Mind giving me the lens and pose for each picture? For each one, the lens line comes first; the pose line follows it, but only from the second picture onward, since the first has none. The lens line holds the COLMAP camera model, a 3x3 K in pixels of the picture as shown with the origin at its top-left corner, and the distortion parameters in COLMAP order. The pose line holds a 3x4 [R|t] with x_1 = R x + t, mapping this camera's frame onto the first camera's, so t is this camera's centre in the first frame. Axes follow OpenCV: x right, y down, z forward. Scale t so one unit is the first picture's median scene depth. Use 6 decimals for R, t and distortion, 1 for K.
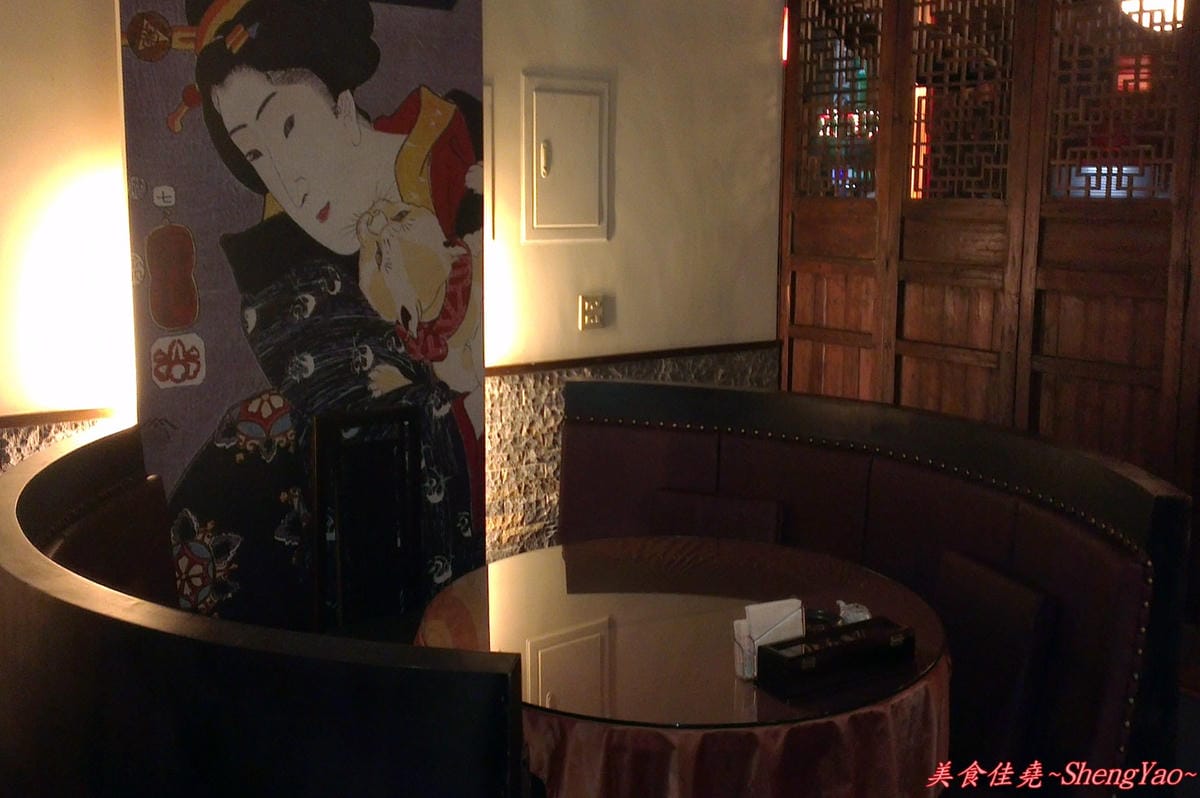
lens RADIAL K [[1211.3, 0, 600.0], [0, 1211.3, 399.0], [0, 0, 1]] dist [-0.001459, -0.004393]
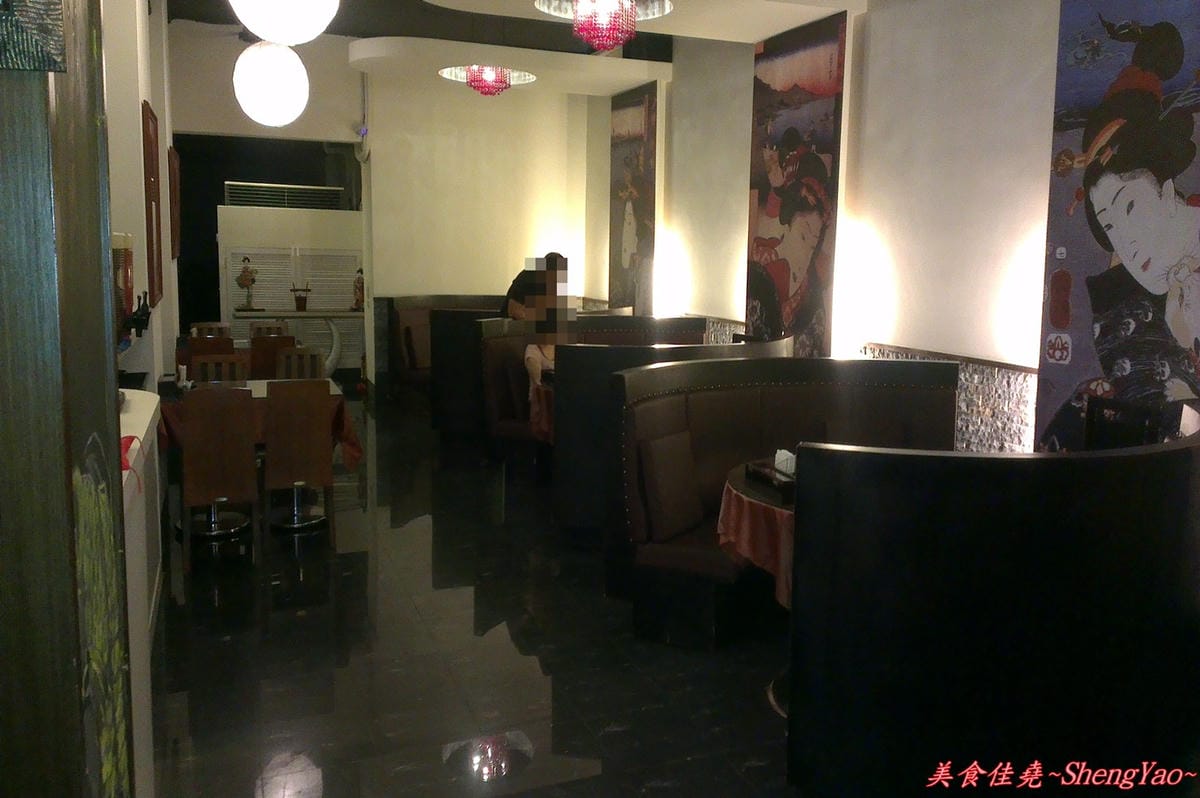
lens RADIAL K [[1211.3, 0, 600.0], [0, 1211.3, 399.0], [0, 0, 1]] dist [-0.001459, -0.004393]
pose [[-0.364813, 0.116838, -0.923721, 1.408191], [-0.152840, 0.971123, 0.183196, -0.168070], [0.918451, 0.208014, -0.336420, 0.946879]]
